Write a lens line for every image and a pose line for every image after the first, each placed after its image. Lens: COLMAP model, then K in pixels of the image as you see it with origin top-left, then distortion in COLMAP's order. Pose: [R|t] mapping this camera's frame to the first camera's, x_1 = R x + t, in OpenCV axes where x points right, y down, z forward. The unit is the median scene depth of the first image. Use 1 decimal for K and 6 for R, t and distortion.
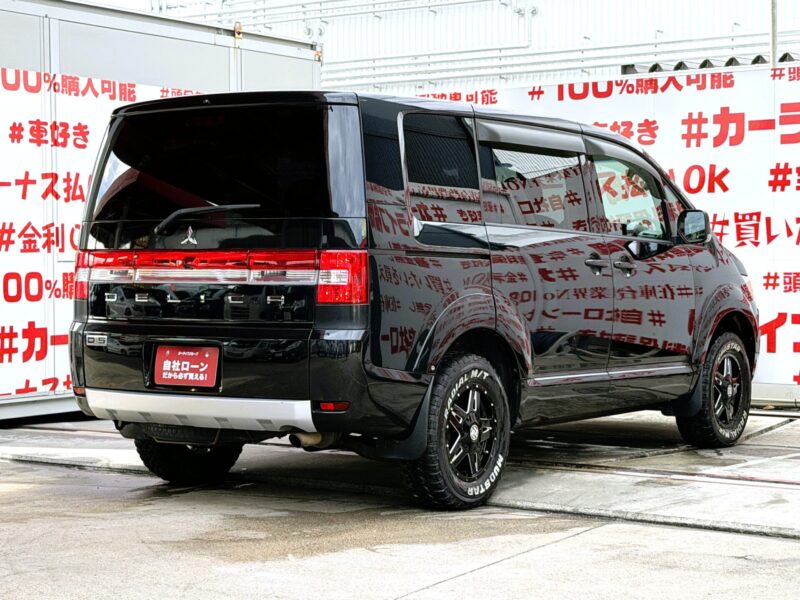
lens RADIAL K [[1661.6, 0, 401.4], [0, 1661.6, 295.0], [0, 0, 1]] dist [0.240800, 0.000000]
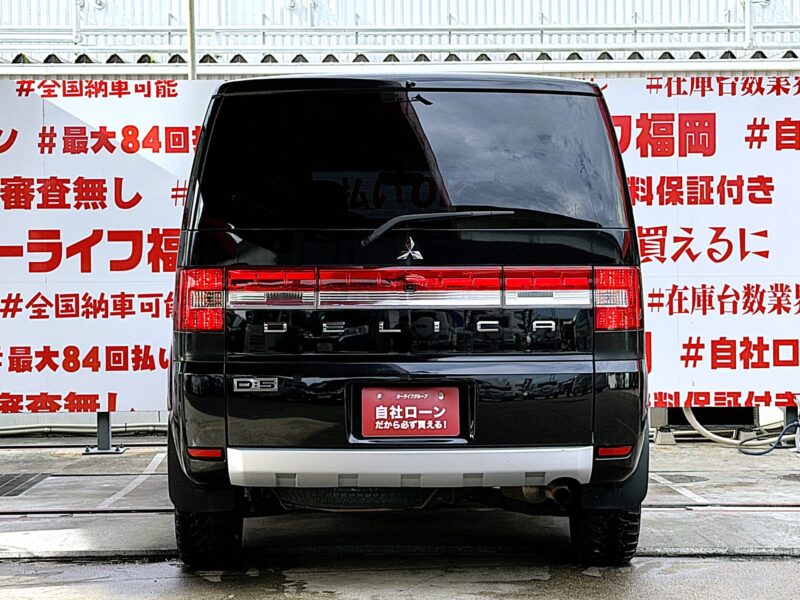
lens RADIAL K [[1778.0, 0, 396.9], [0, 1778.0, 293.2], [0, 0, 1]] dist [0.147271, 0.000000]
pose [[0.829813, -0.009213, 0.557965, -0.402122], [0.016839, 0.999822, -0.008534, -0.004658], [-0.557787, 0.016478, 0.829820, 0.196184]]
